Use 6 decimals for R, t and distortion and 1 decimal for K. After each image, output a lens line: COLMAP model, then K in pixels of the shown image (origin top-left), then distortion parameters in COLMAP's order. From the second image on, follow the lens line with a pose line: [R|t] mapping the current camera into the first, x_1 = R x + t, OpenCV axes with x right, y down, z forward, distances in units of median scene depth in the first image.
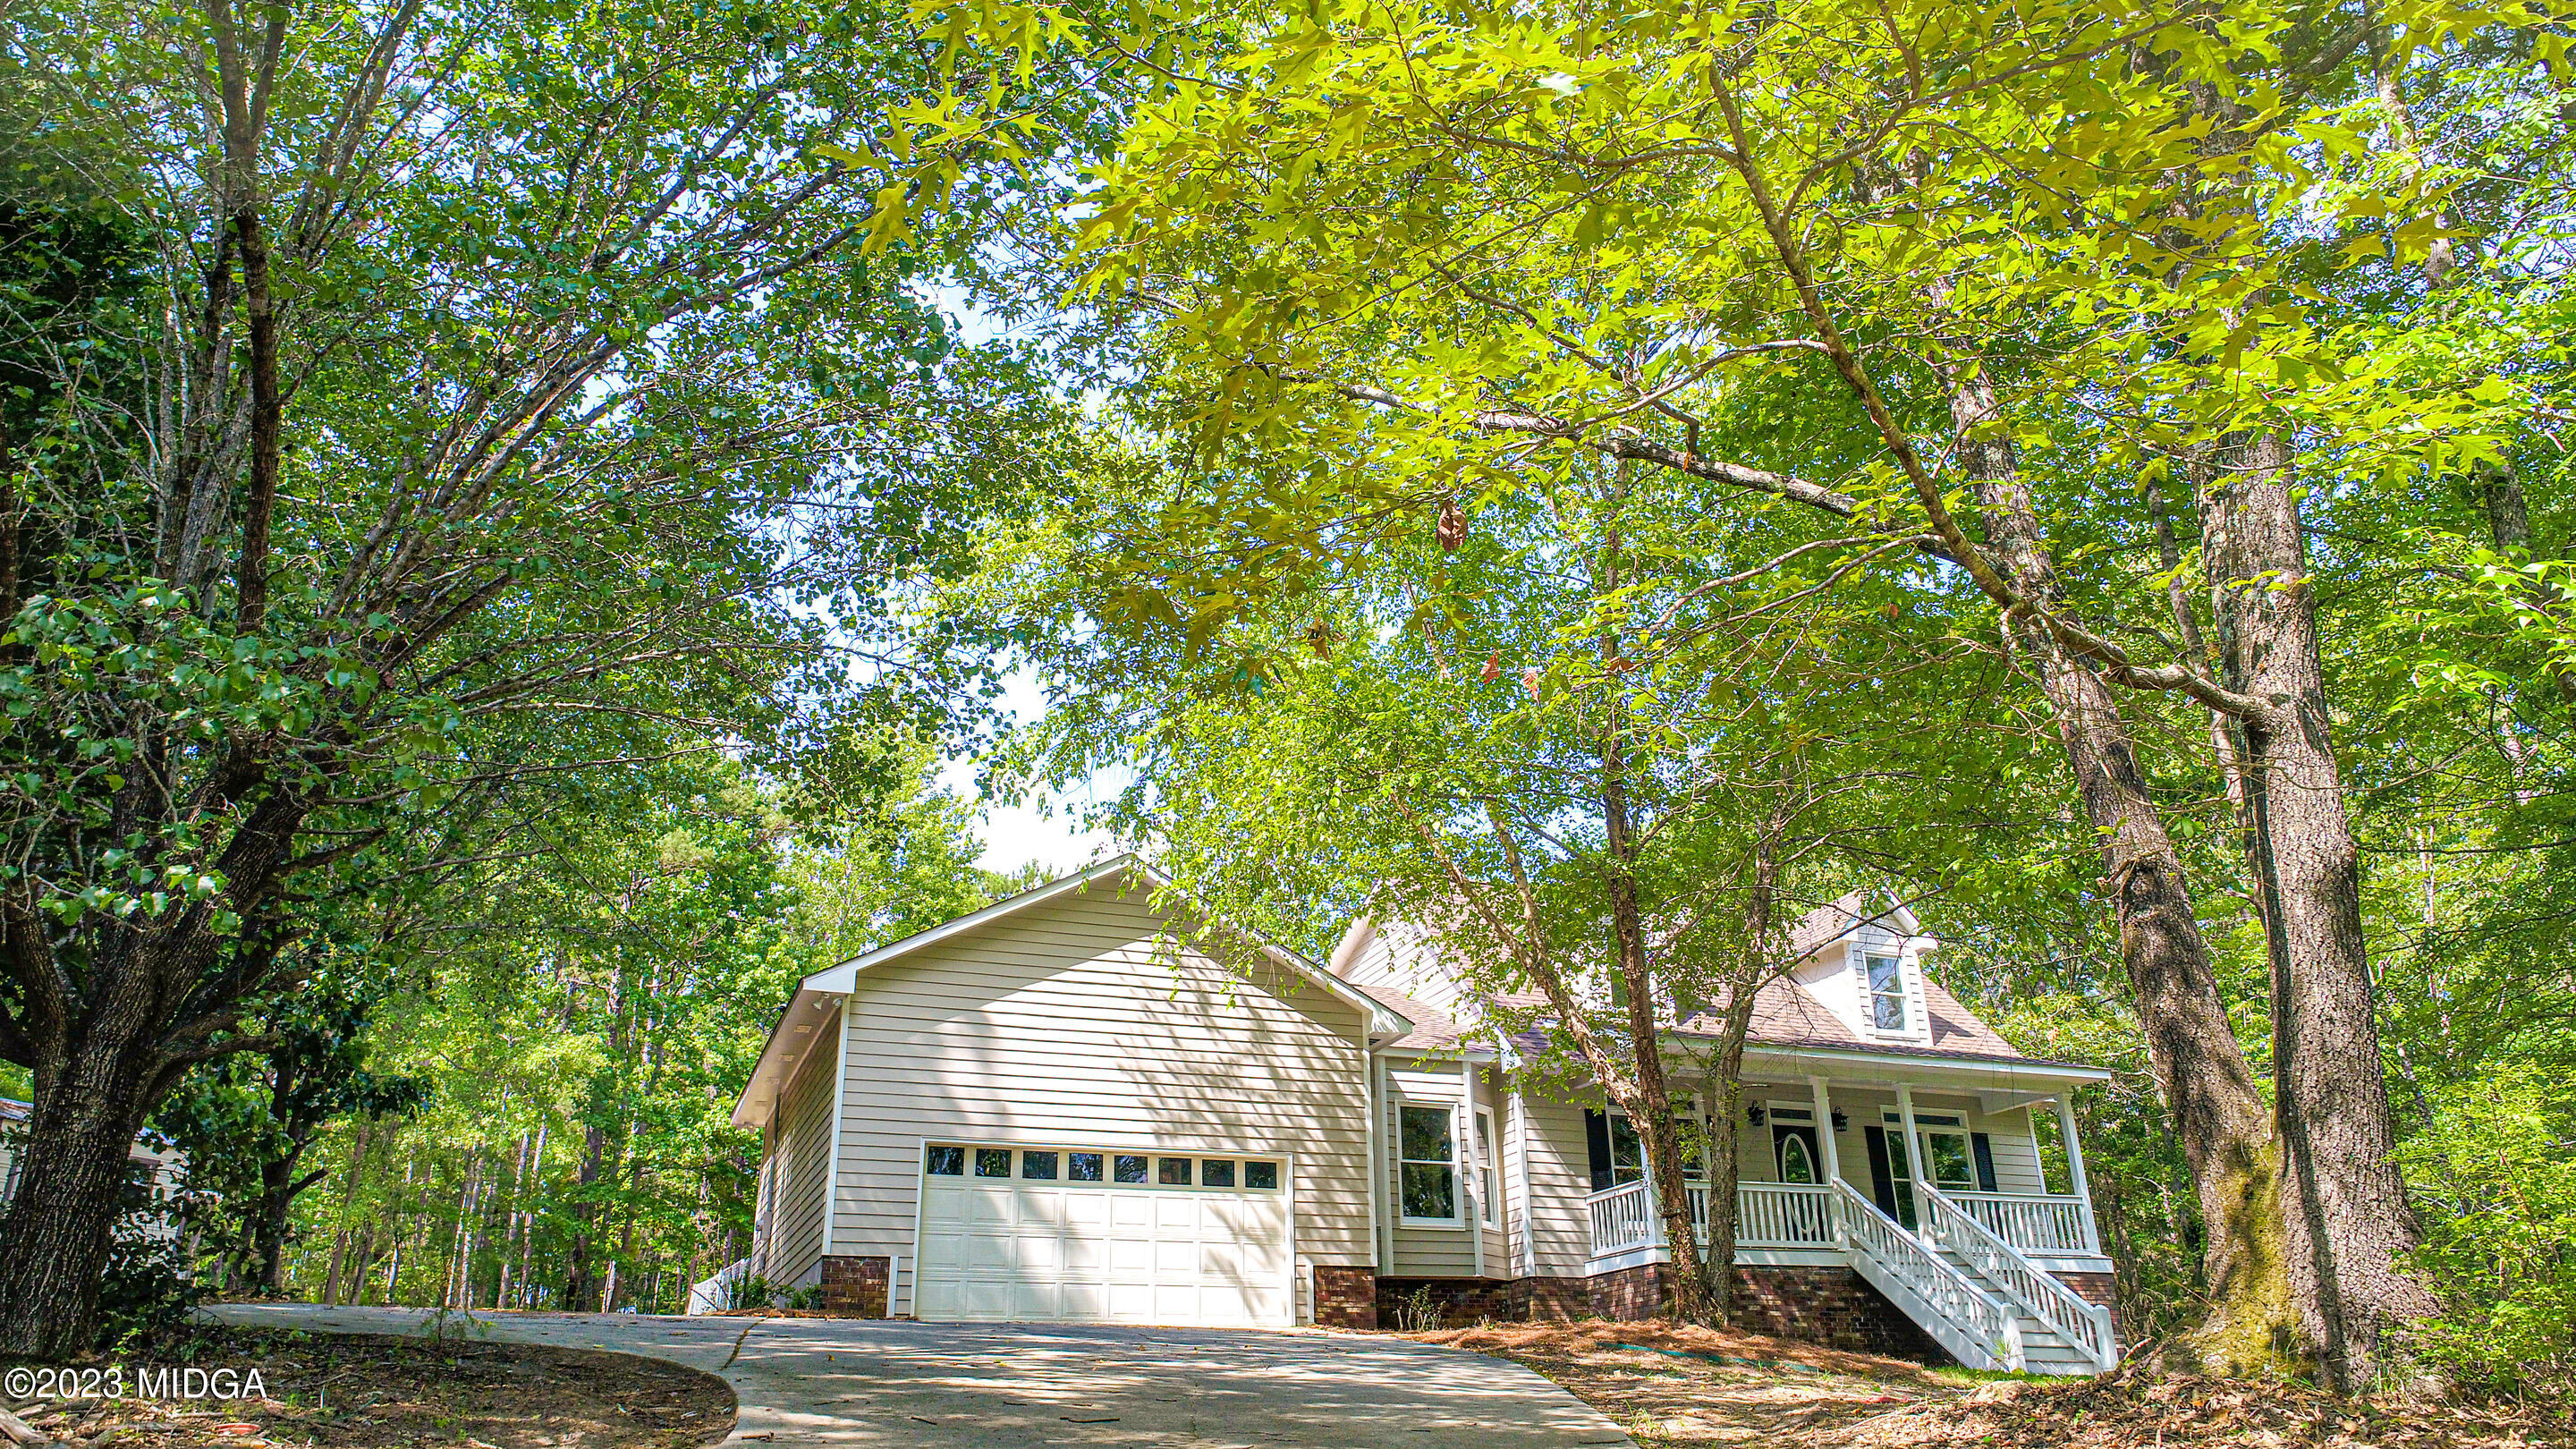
lens RADIAL K [[1740.3, 0, 1286.8], [0, 1740.3, 733.9], [0, 0, 1]] dist [0.002581, 0.001014]
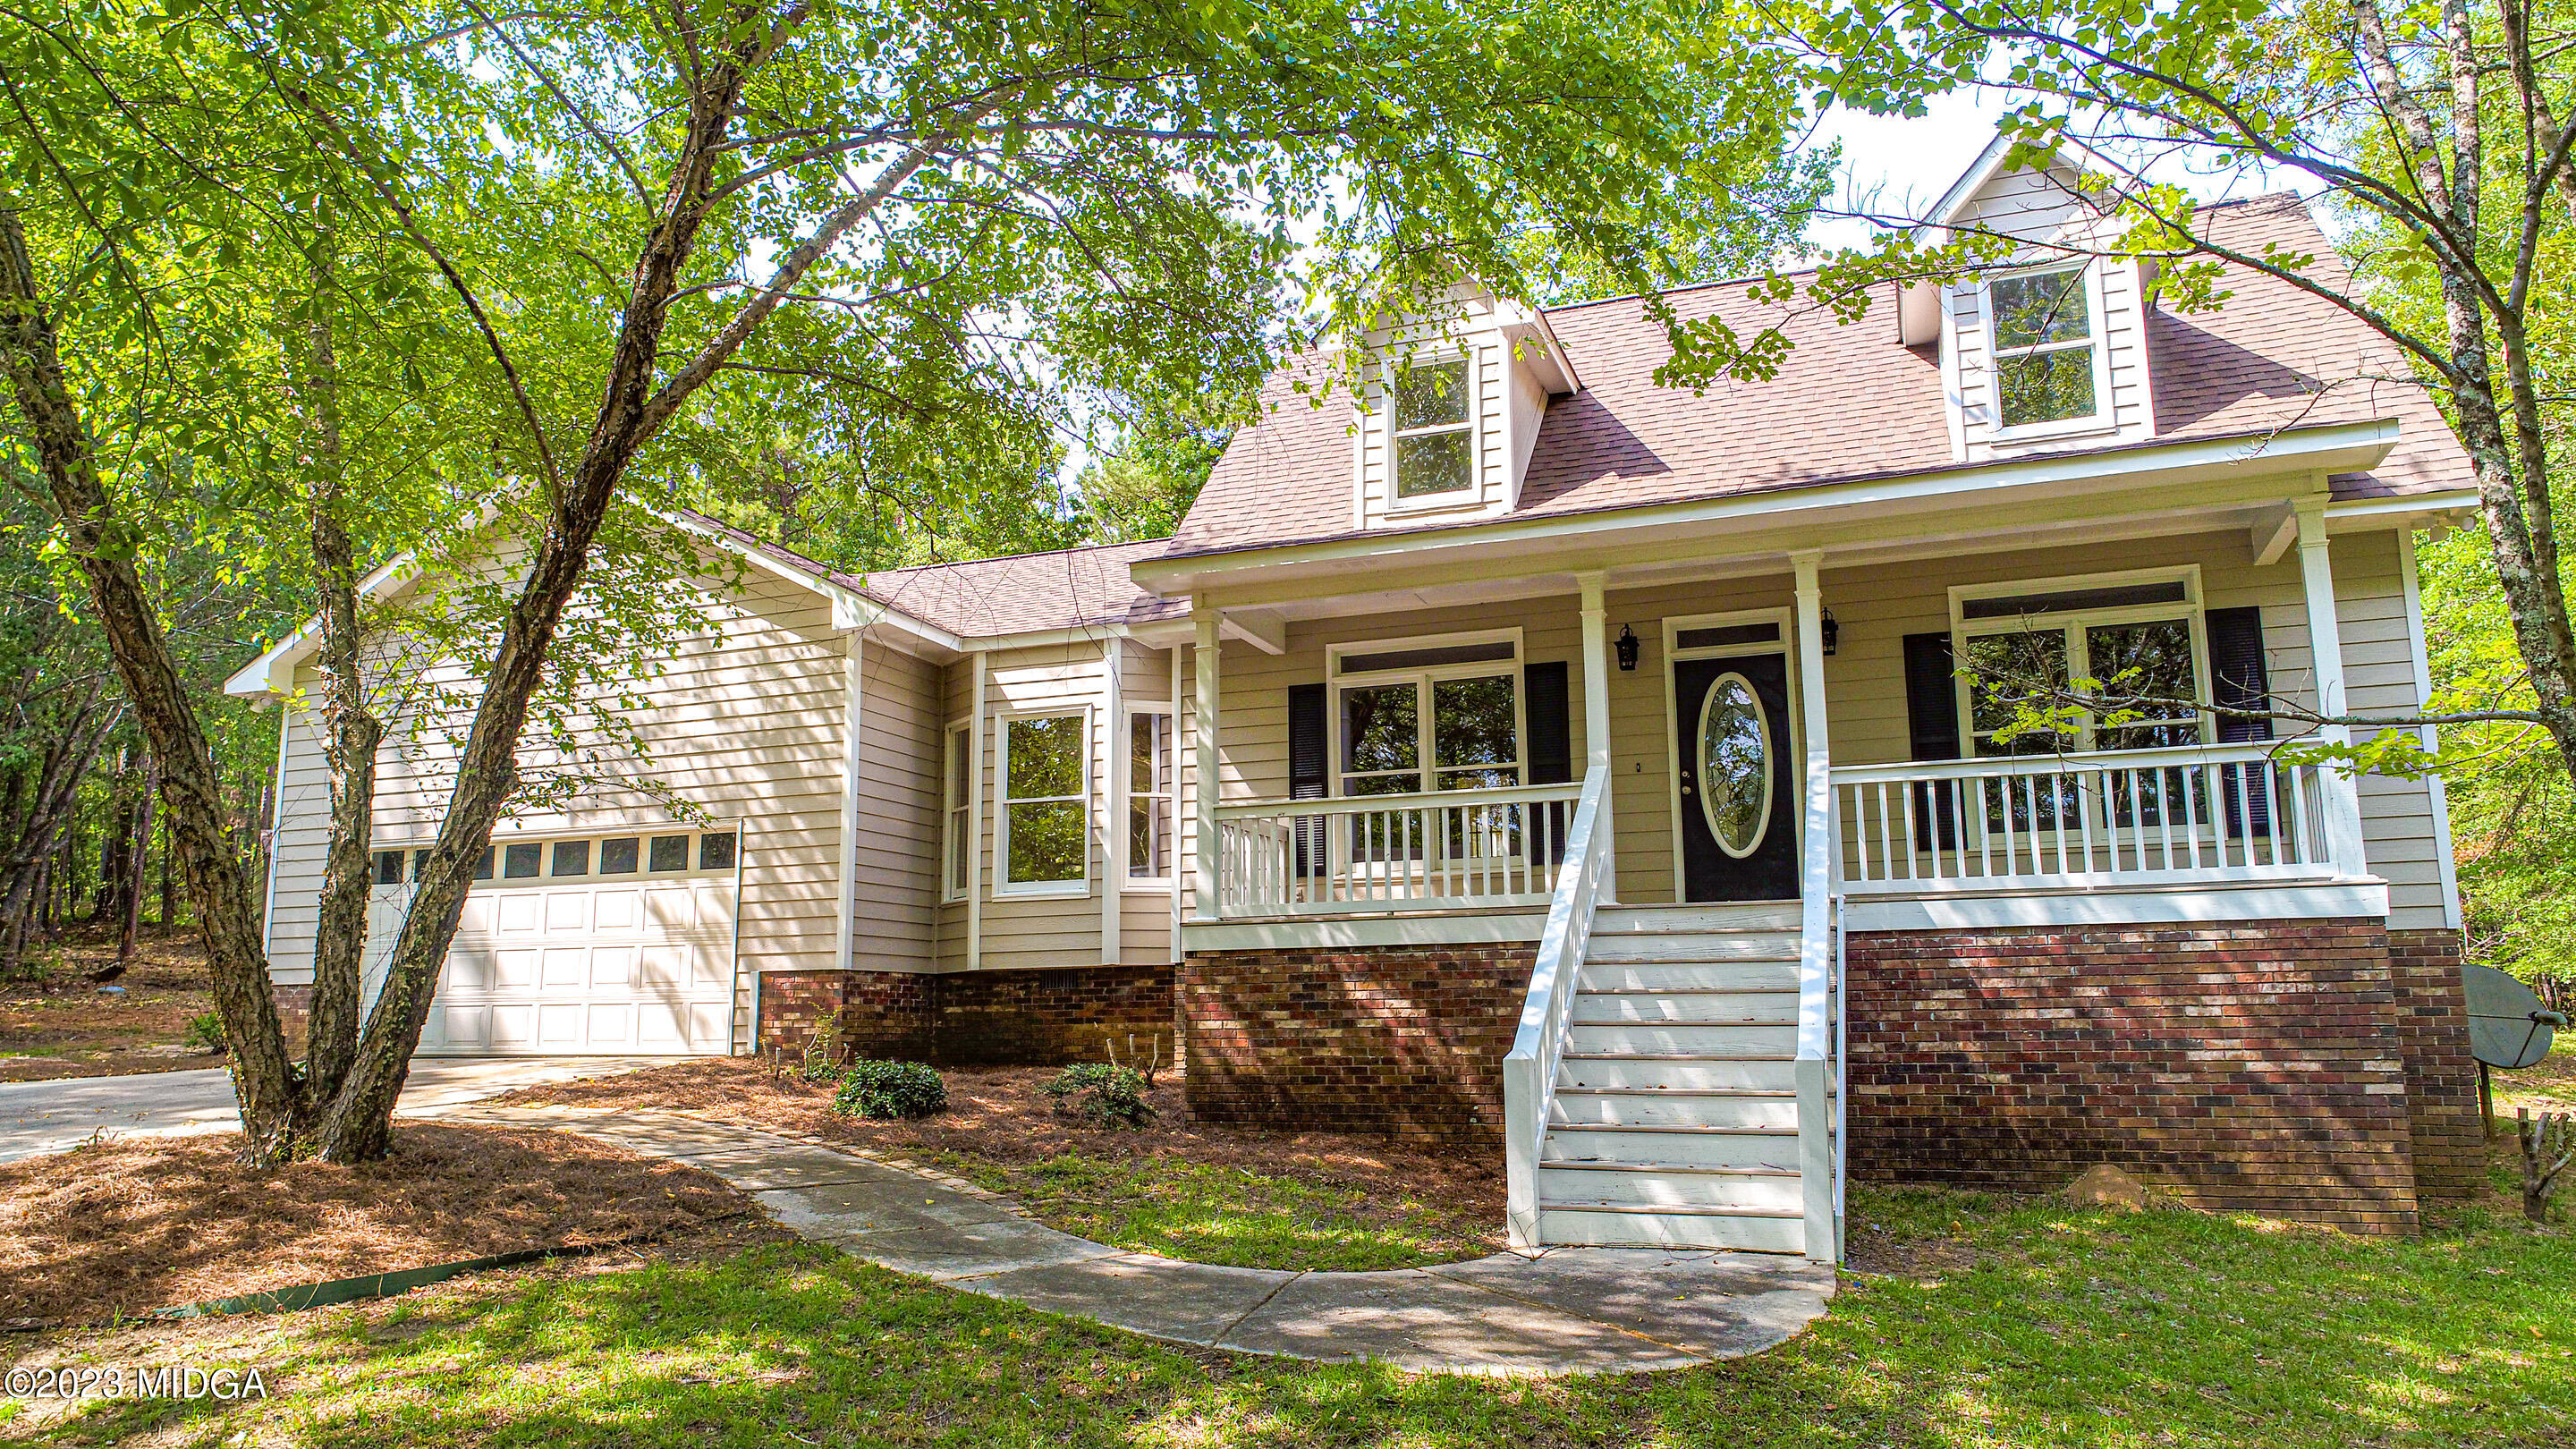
lens RADIAL K [[1740.3, 0, 1286.8], [0, 1740.3, 733.9], [0, 0, 1]] dist [0.002581, 0.001014]
pose [[0.738337, -0.100288, -0.666934, 0.630227], [0.259108, 0.955171, 0.143217, 0.161414], [0.622673, -0.278550, 0.731224, 0.619701]]
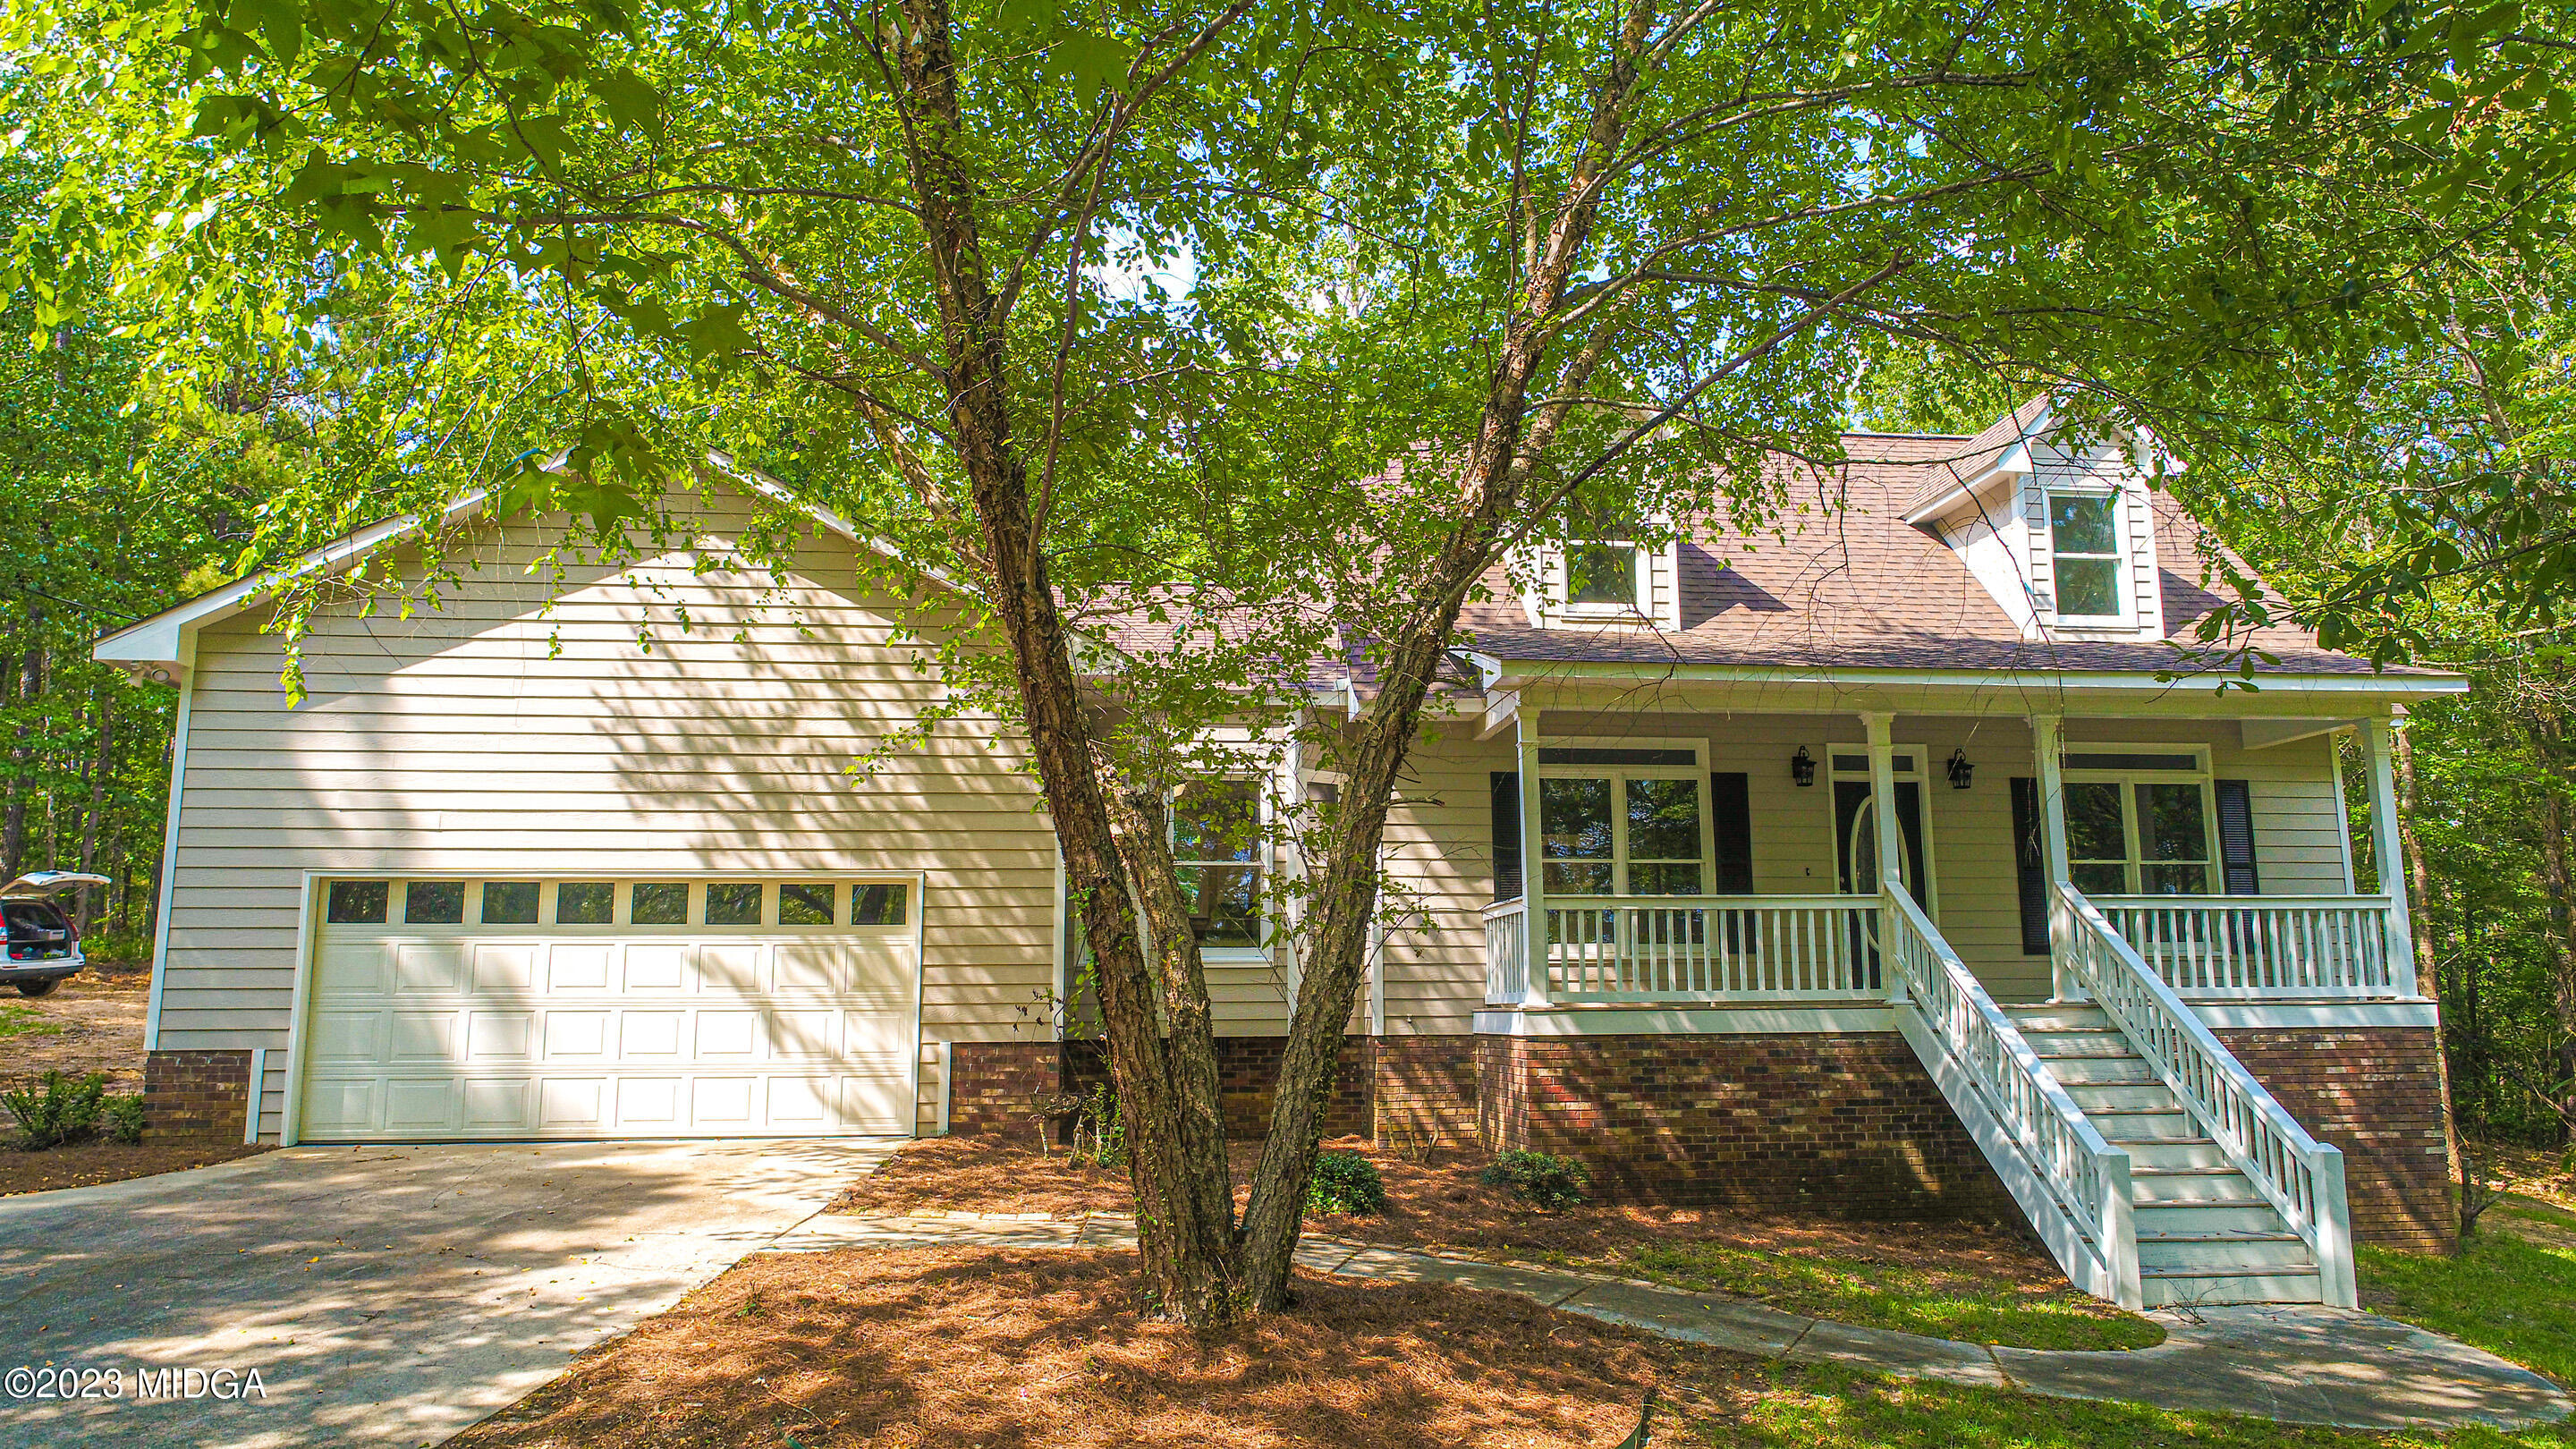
lens RADIAL K [[1740.3, 0, 1286.8], [0, 1740.3, 733.9], [0, 0, 1]] dist [0.002581, 0.001014]
pose [[0.966704, -0.027563, -0.254408, 0.288347], [0.087926, 0.969430, 0.229074, 0.057885], [0.240317, -0.243816, 0.939575, 0.440527]]
